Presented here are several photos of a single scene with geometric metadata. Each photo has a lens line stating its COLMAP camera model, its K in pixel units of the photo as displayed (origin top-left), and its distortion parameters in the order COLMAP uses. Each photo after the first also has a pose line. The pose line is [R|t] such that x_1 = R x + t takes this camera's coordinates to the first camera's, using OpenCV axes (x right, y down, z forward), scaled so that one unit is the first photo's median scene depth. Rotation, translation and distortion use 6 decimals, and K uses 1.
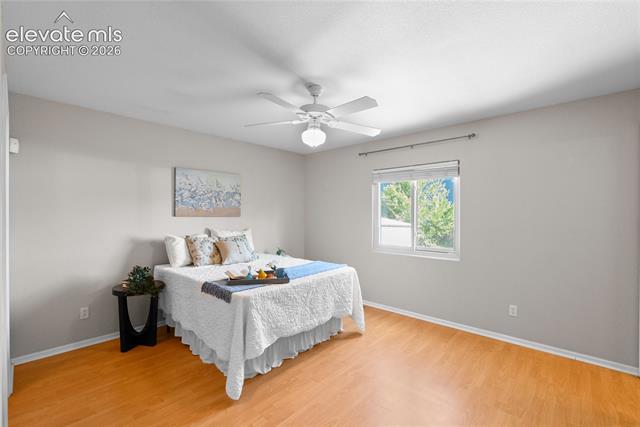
lens RADIAL K [[284.6, 0, 322.0], [0, 284.6, 212.4], [0, 0, 1]] dist [-0.005194, -0.000066]
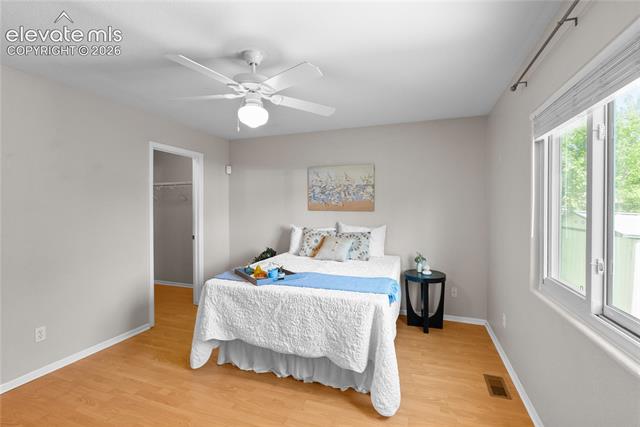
lens RADIAL K [[284.6, 0, 322.0], [0, 284.6, 212.4], [0, 0, 1]] dist [-0.005194, -0.000066]
pose [[0.380822, 0.013487, -0.924550, 0.615405], [0.003700, 0.999863, 0.016109, 0.004153], [0.924641, -0.009555, 0.380720, 0.671827]]
